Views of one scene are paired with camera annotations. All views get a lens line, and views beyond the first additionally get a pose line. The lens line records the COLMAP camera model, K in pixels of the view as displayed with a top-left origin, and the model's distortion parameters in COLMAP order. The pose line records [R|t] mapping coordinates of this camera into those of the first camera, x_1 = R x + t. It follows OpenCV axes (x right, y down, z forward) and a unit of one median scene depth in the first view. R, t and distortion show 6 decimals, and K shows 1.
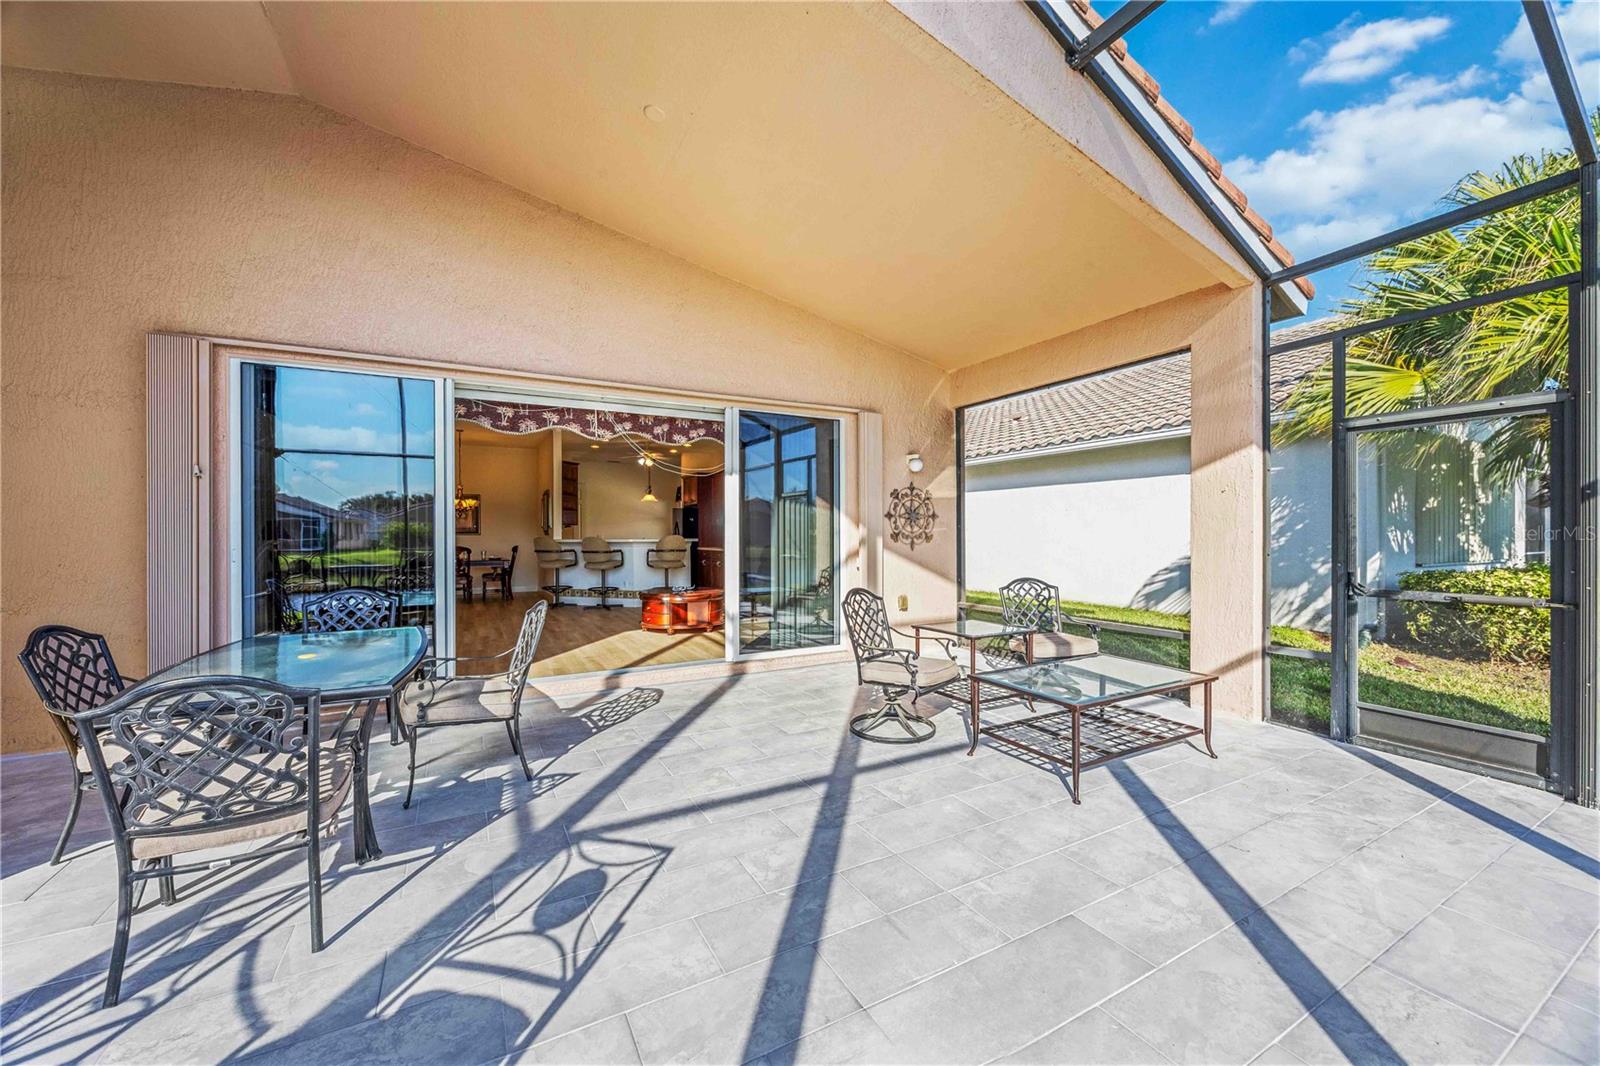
lens RADIAL K [[601.7, 0, 804.1], [0, 601.7, 536.3], [0, 0, 1]] dist [0.001226, 0.000035]
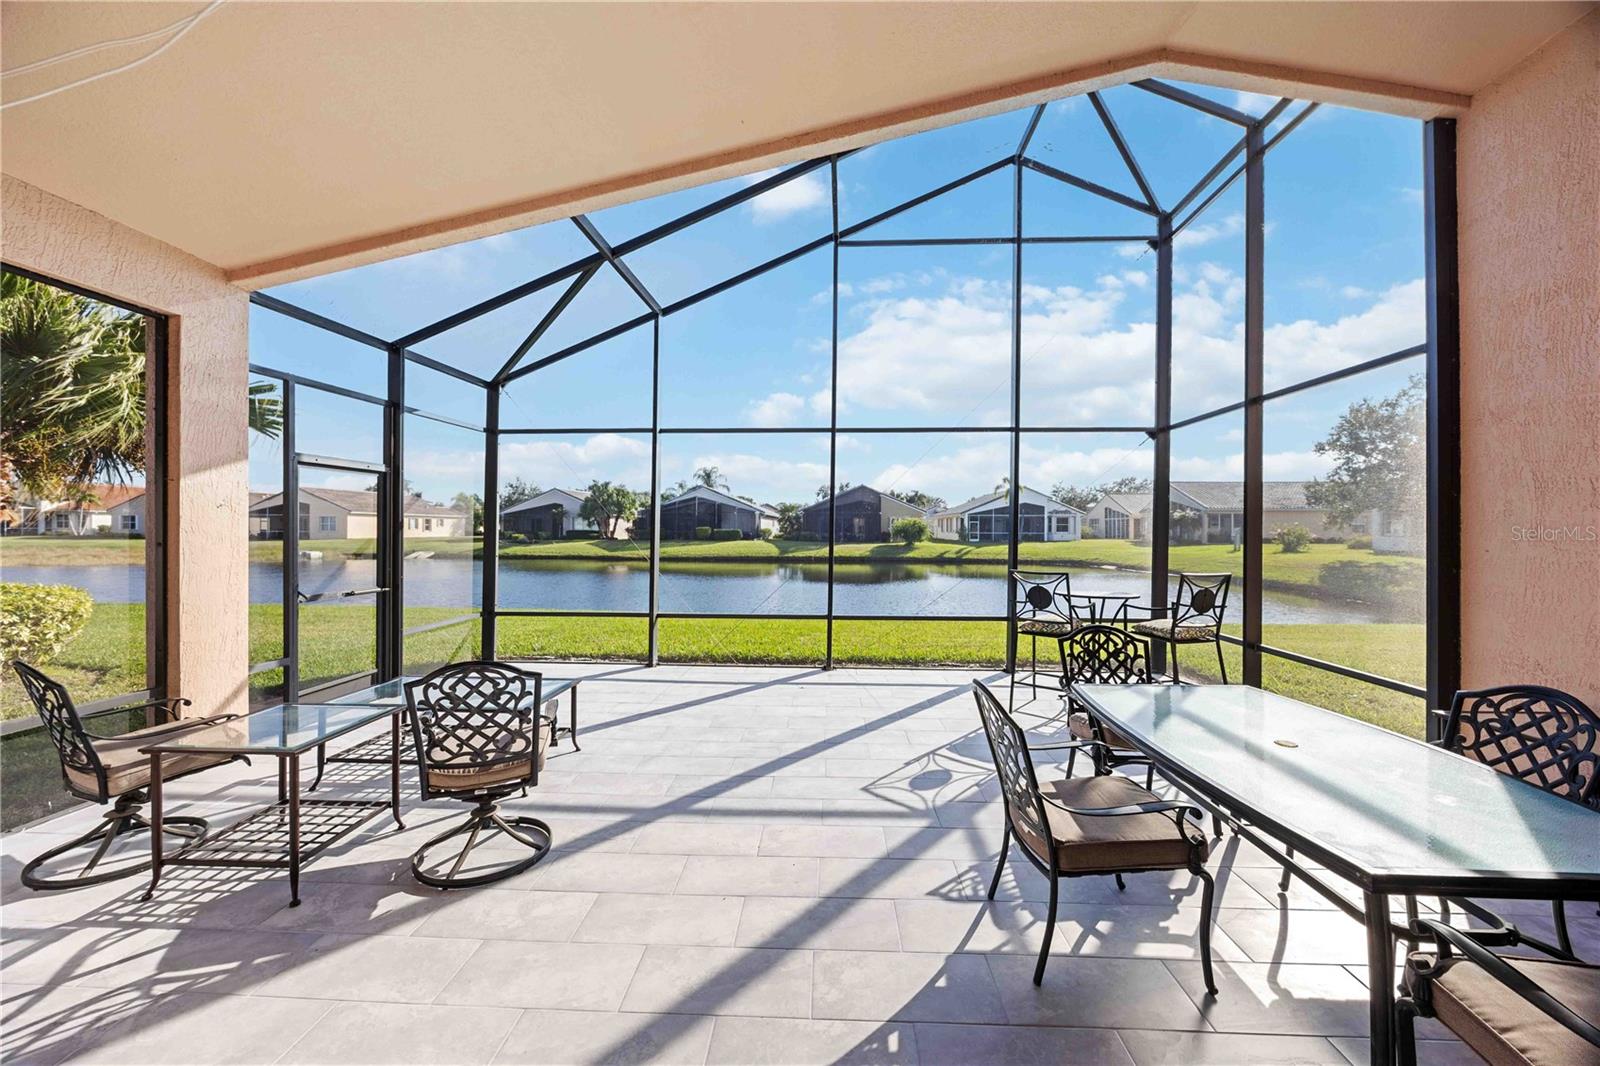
lens RADIAL K [[644.5, 0, 796.9], [0, 644.5, 533.2], [0, 0, 1]] dist [0.004220, 0.000152]
pose [[-0.848596, -0.001857, 0.529037, -0.803514], [-0.002080, 0.999998, 0.000175, -0.054908], [-0.529037, -0.000952, -0.848598, 2.148085]]
